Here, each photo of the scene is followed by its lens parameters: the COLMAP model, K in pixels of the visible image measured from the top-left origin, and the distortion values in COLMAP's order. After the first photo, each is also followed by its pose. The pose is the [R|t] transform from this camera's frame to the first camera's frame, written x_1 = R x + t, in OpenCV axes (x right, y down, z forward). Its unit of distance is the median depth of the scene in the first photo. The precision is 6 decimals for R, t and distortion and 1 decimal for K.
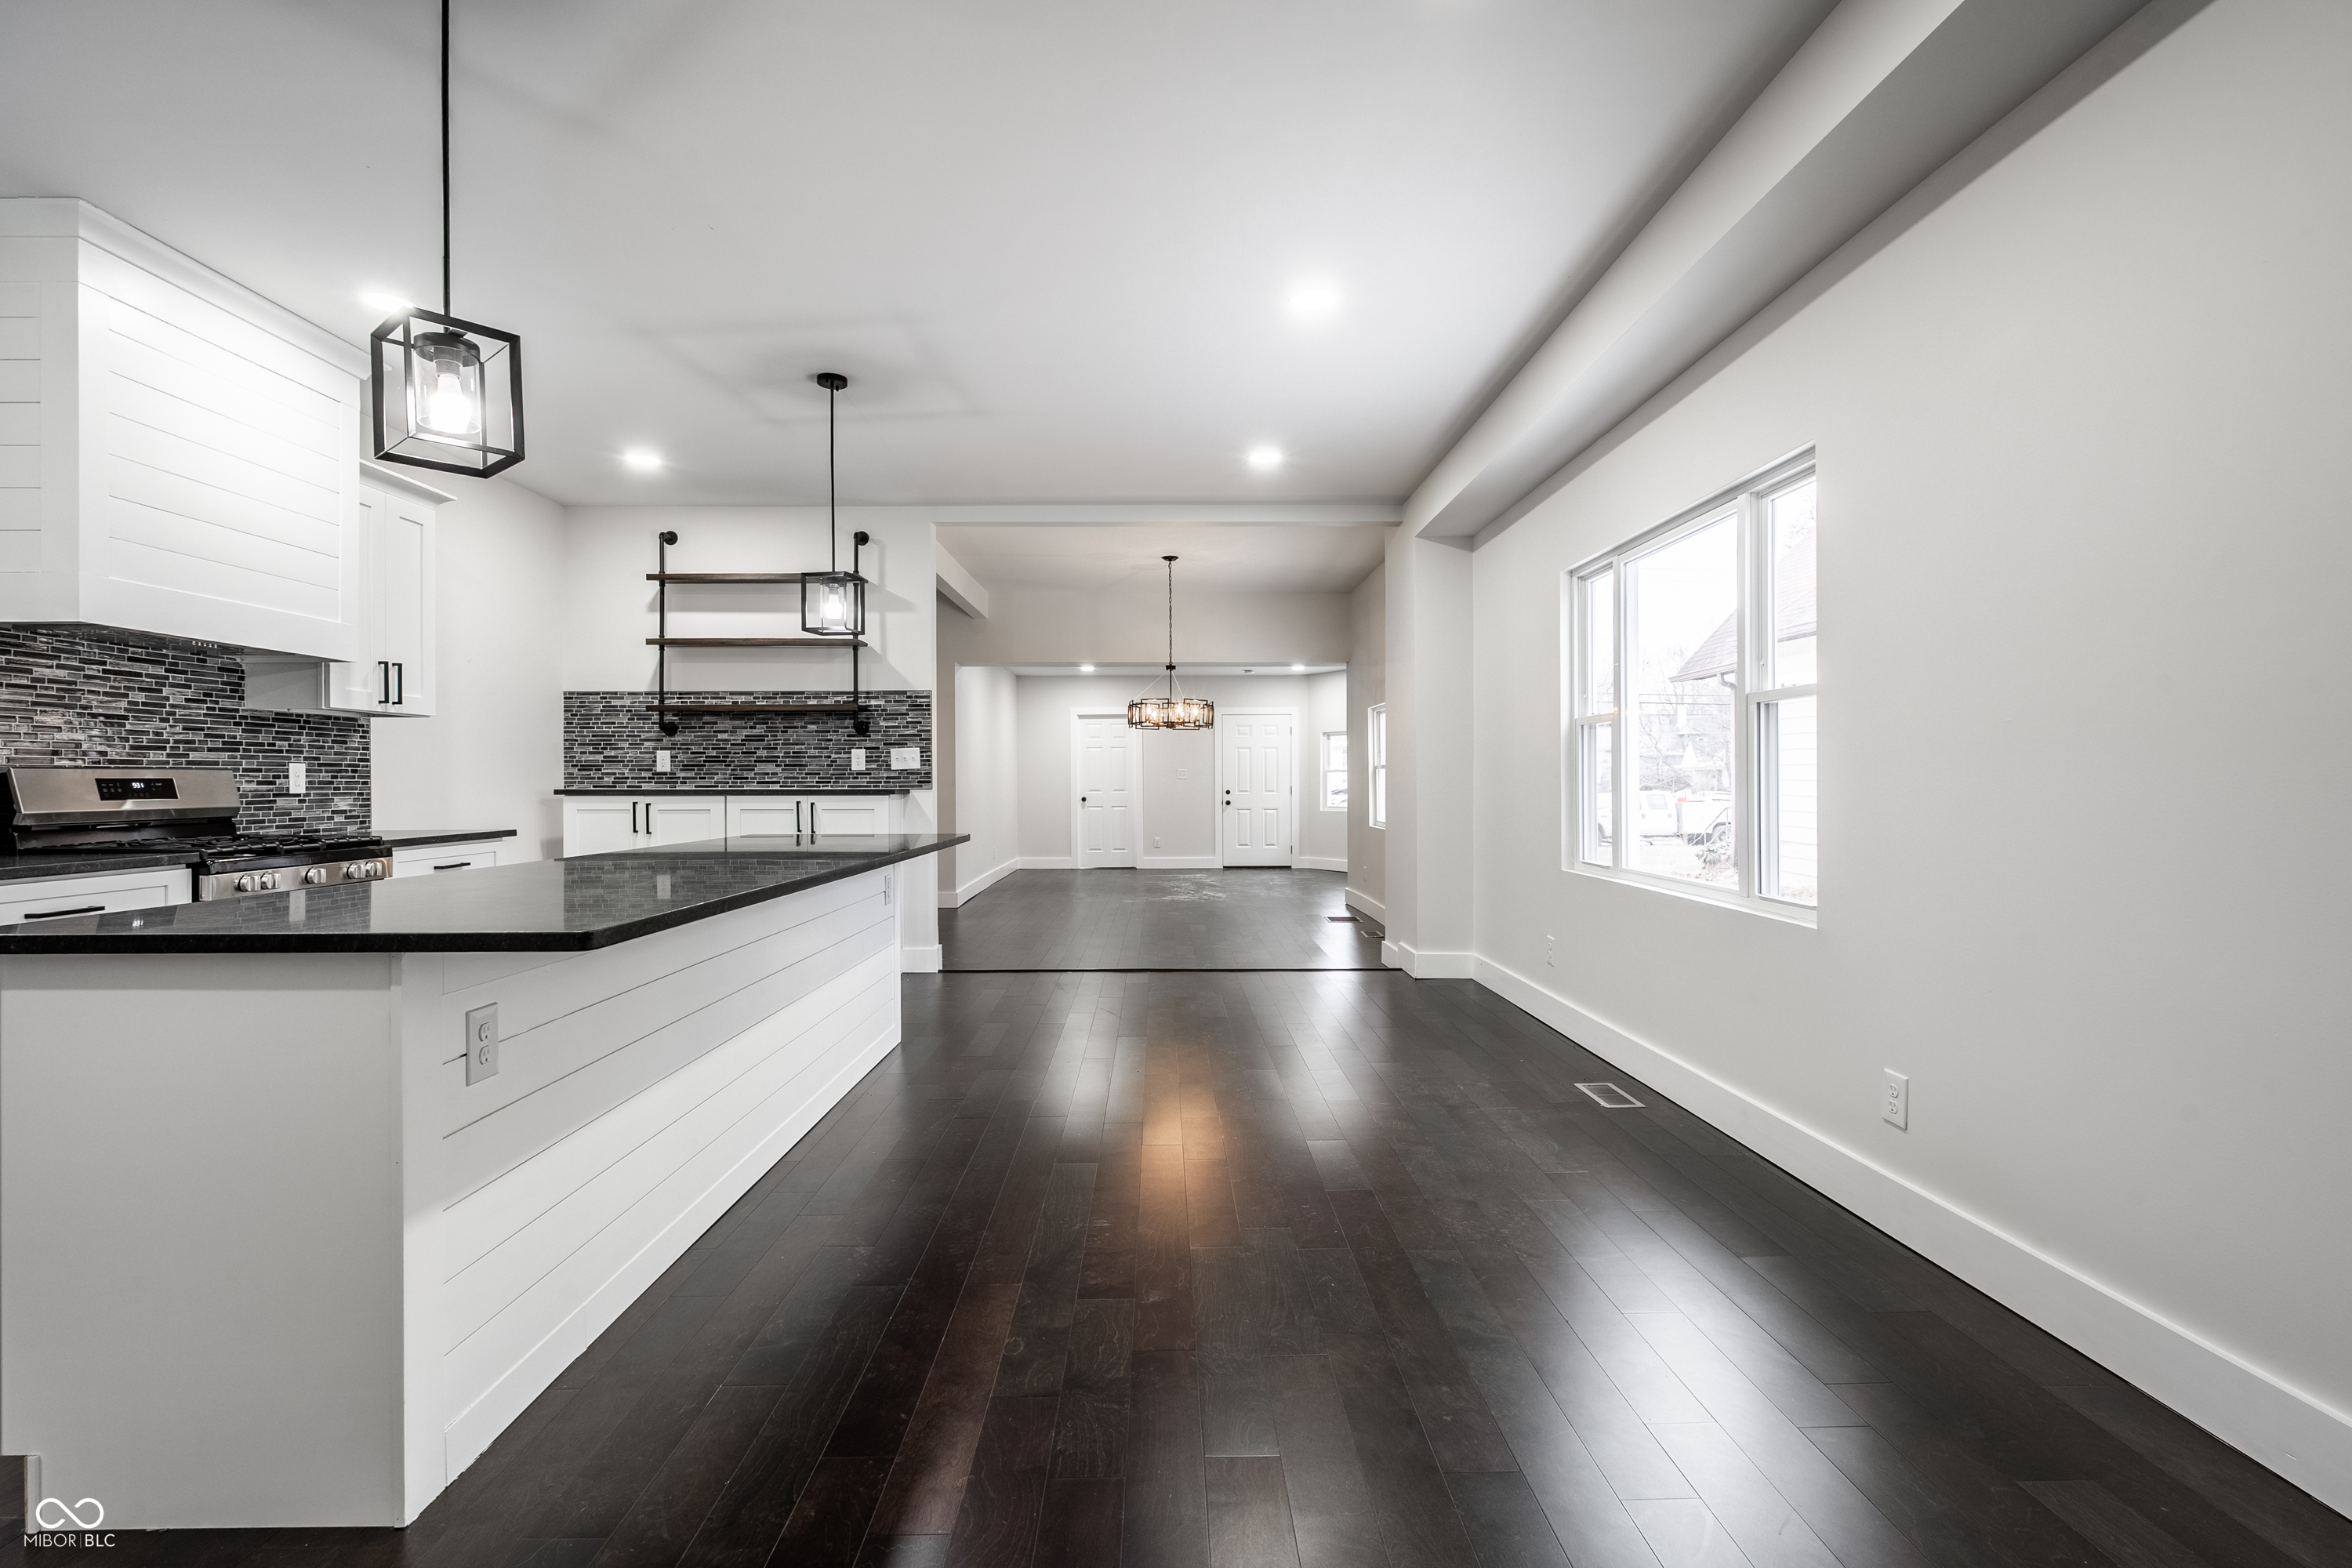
lens RADIAL K [[1065.3, 0, 1172.5], [0, 1065.3, 779.8], [0, 0, 1]] dist [-0.002152, -0.000247]
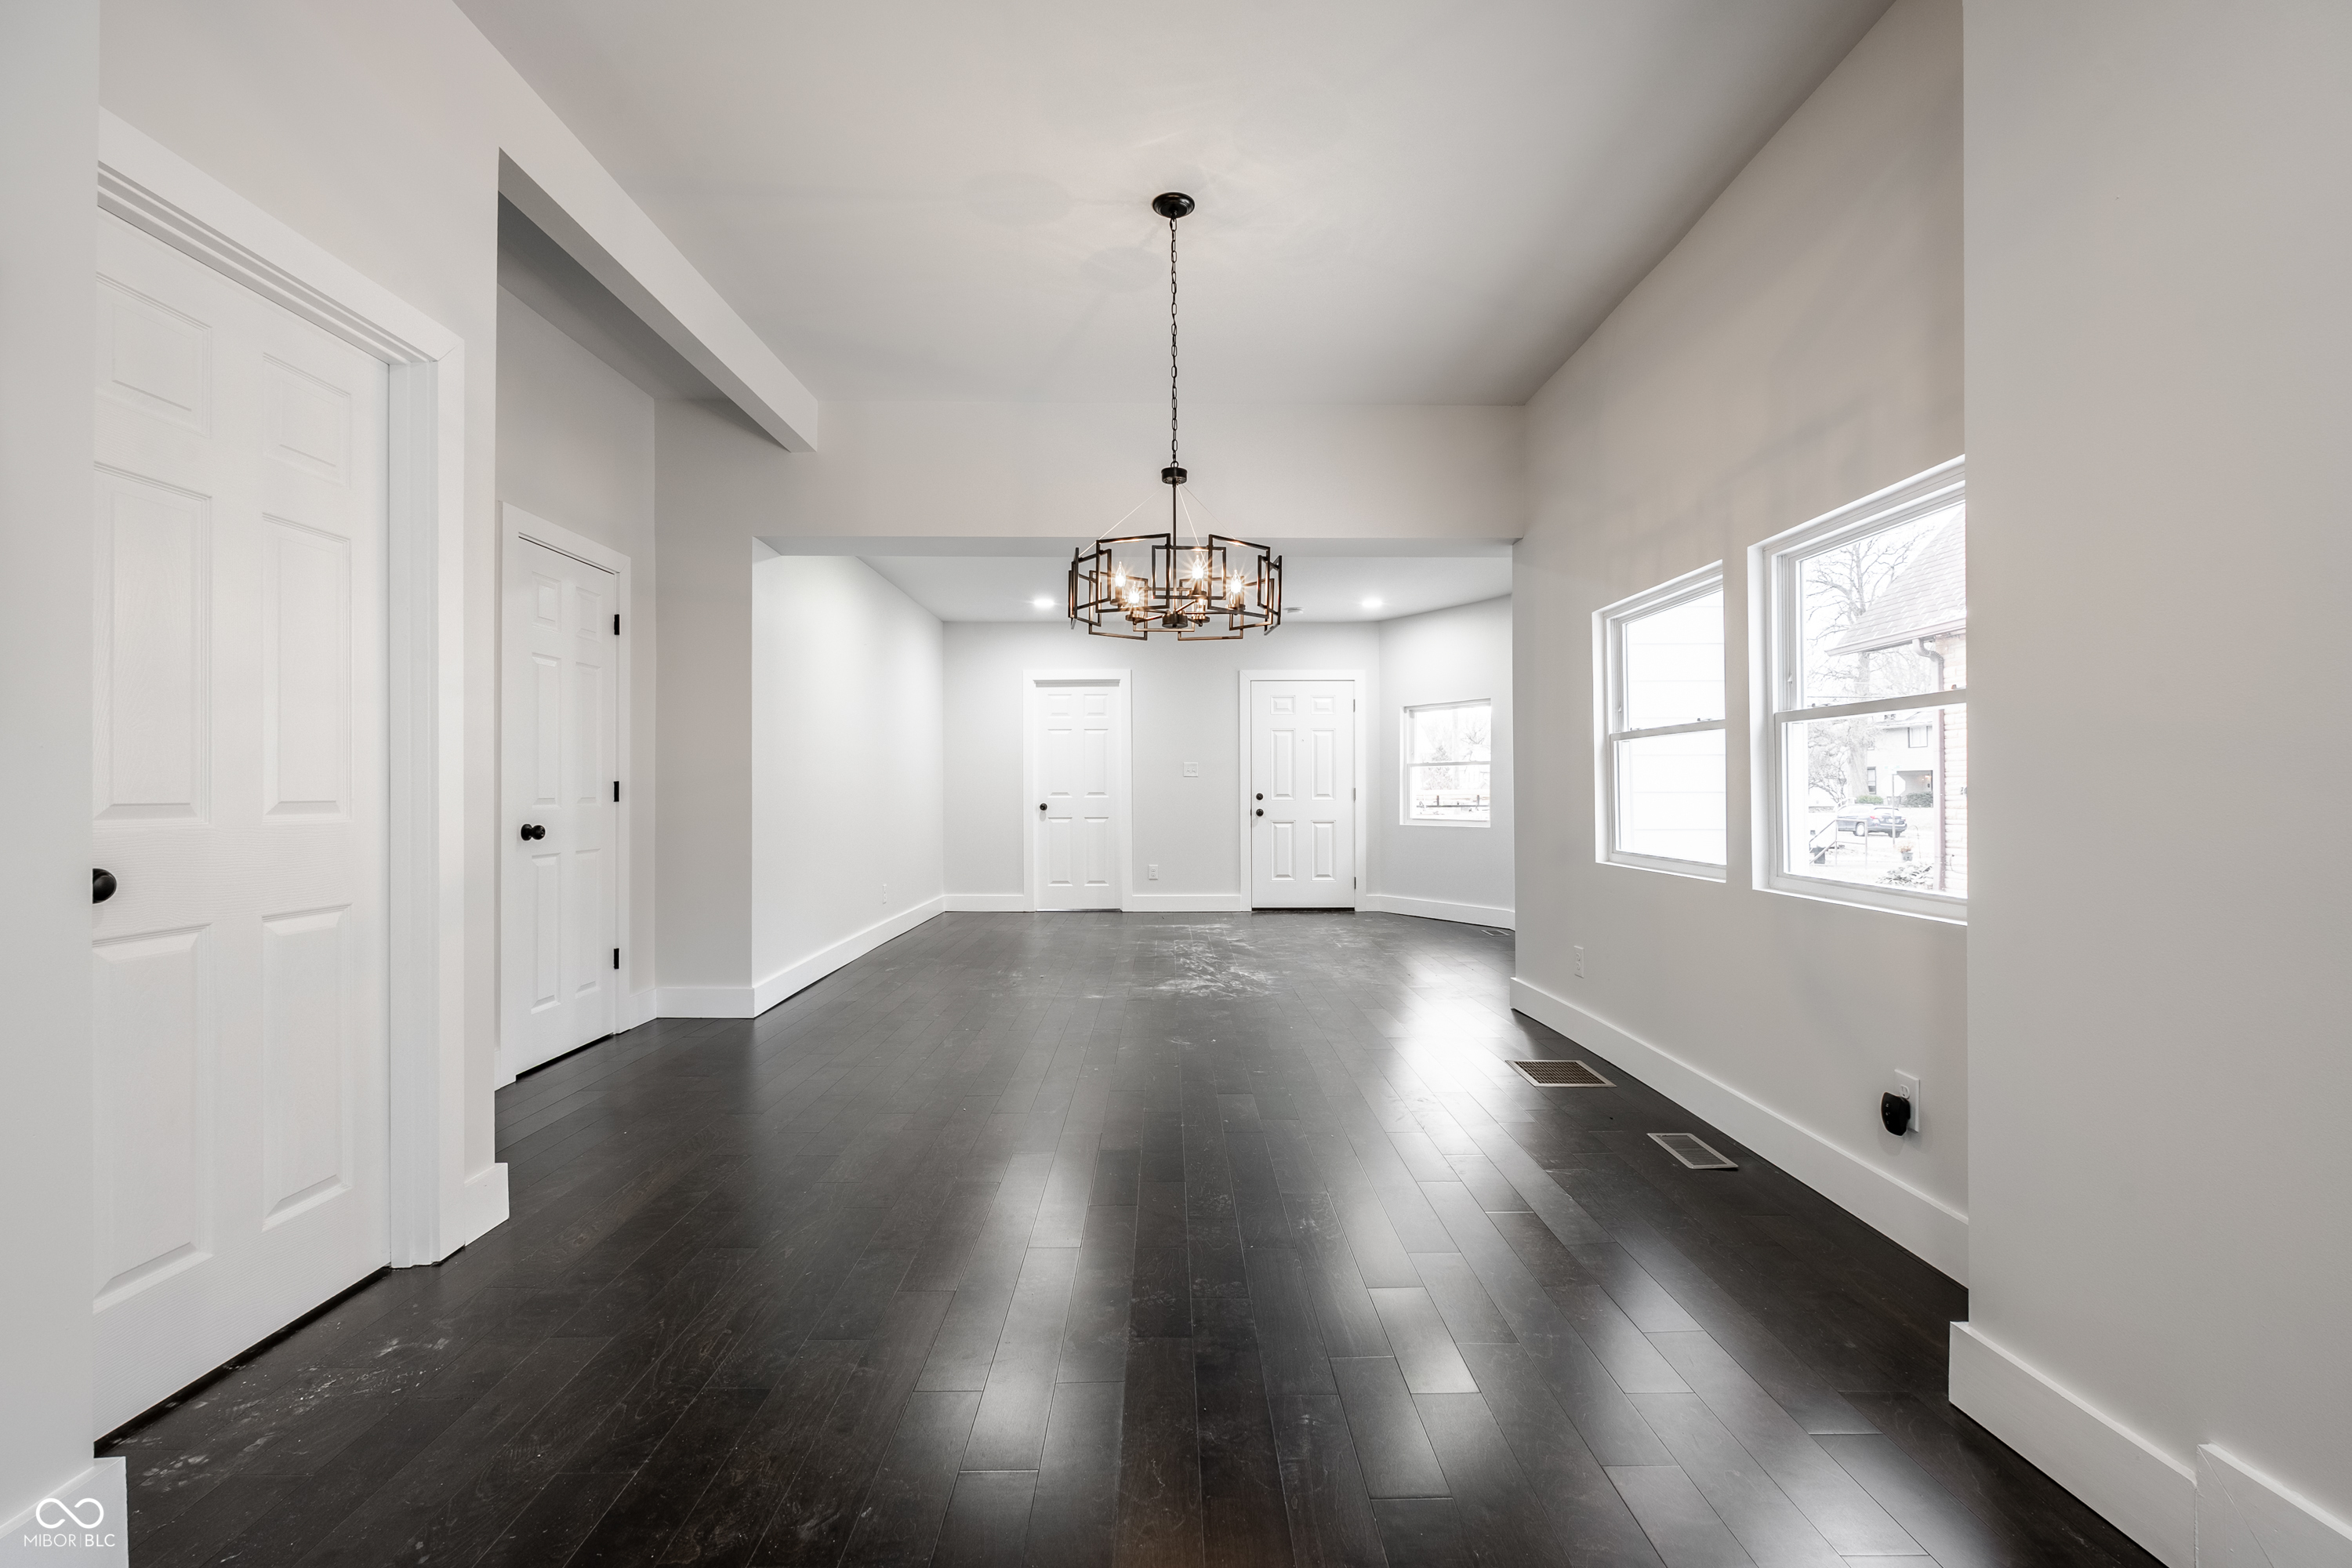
lens RADIAL K [[1044.7, 0, 1176.0], [0, 1044.7, 784.0], [0, 0, 1]] dist [-0.001010, 0.000039]
pose [[0.999997, 0.002188, 0.000513, -0.000555], [-0.002185, 0.999982, -0.005661, 0.007523], [-0.000525, 0.005660, 0.999984, 0.350707]]
